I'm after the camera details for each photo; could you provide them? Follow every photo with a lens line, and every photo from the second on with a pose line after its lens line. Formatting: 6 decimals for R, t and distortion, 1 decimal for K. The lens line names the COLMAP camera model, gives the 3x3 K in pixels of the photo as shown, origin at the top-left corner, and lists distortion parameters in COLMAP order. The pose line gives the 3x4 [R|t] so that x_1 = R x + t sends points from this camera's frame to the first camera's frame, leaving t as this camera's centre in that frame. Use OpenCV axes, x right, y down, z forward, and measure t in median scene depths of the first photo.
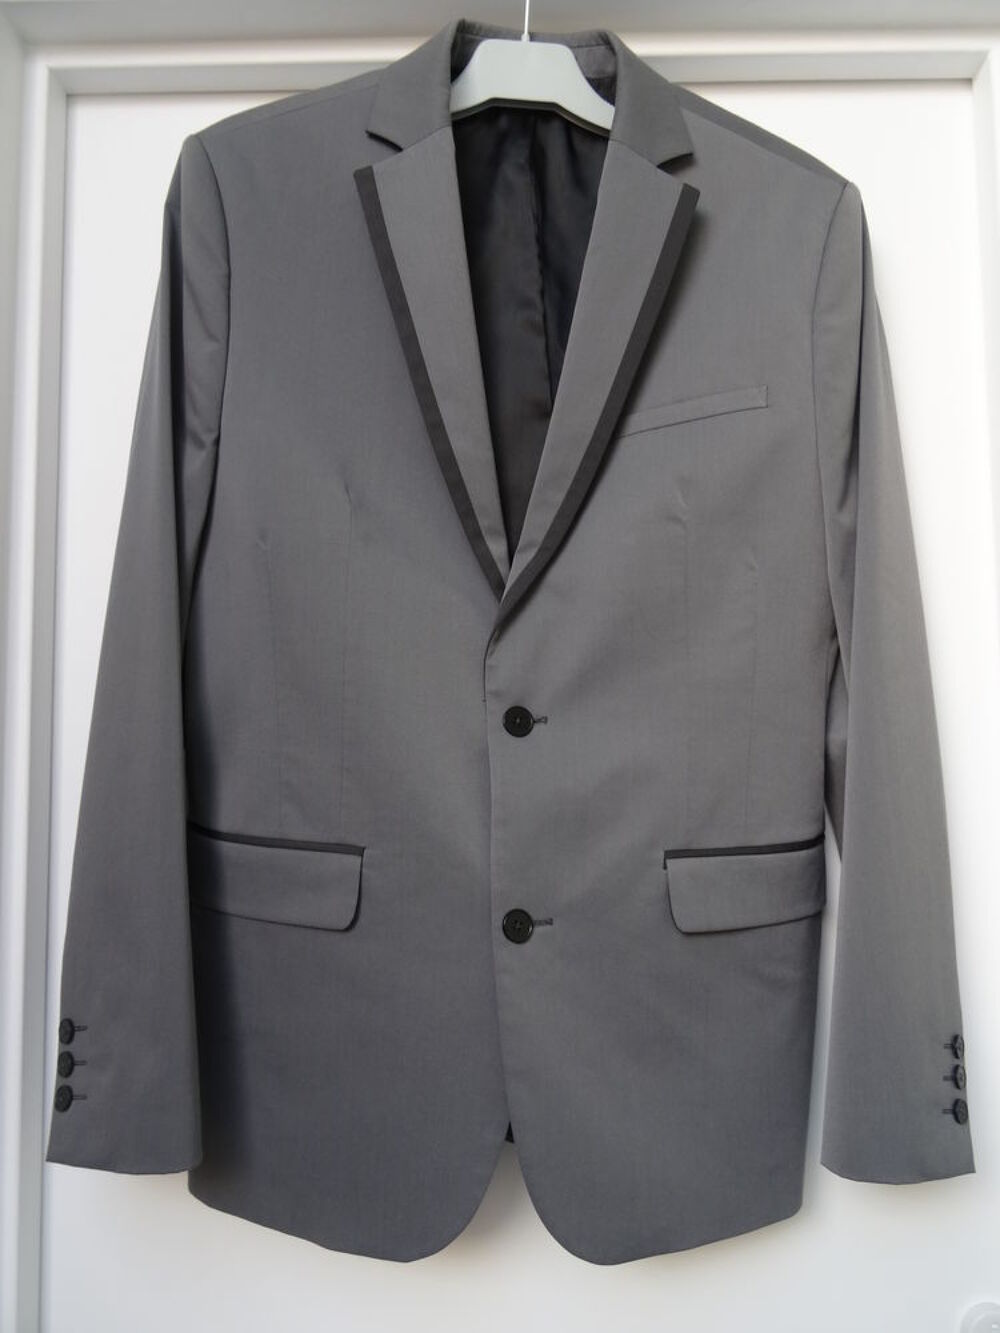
lens RADIAL K [[959.6, 0, 500.0], [0, 959.6, 666.5], [0, 0, 1]] dist [-0.025540, -0.007161]
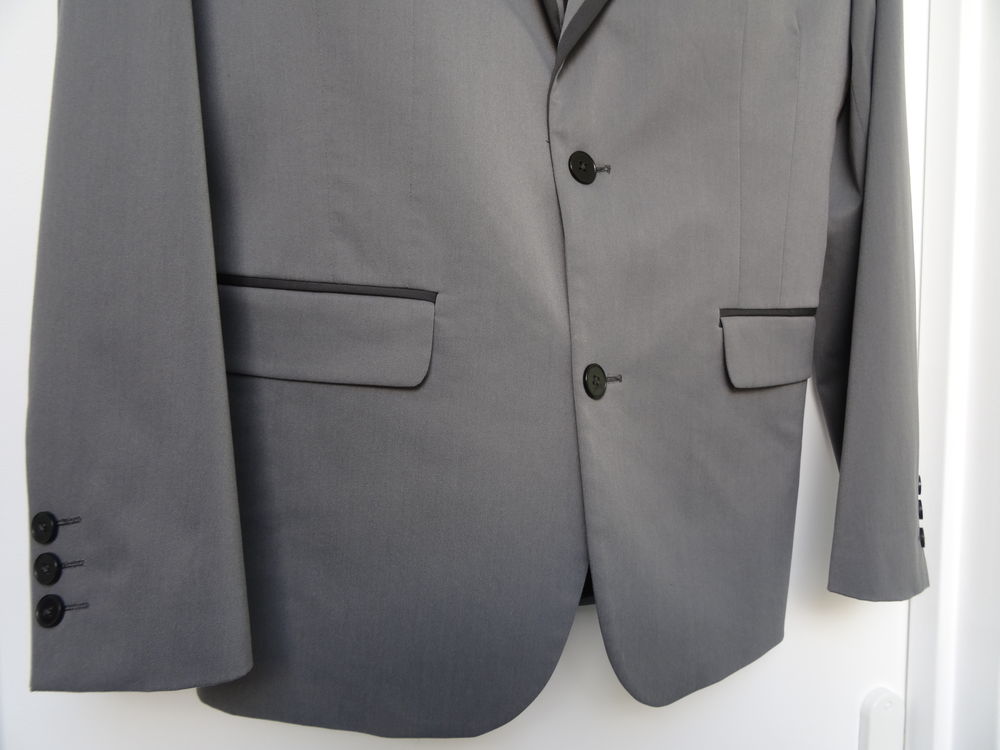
lens RADIAL K [[719.9, 0, 500.0], [0, 719.9, 375.0], [0, 0, 1]] dist [-0.025540, -0.007161]
pose [[0.950070, -0.007611, 0.311944, -0.284945], [-0.039449, 0.988751, 0.144272, 0.164849], [-0.309533, -0.149375, 0.939083, 0.365679]]
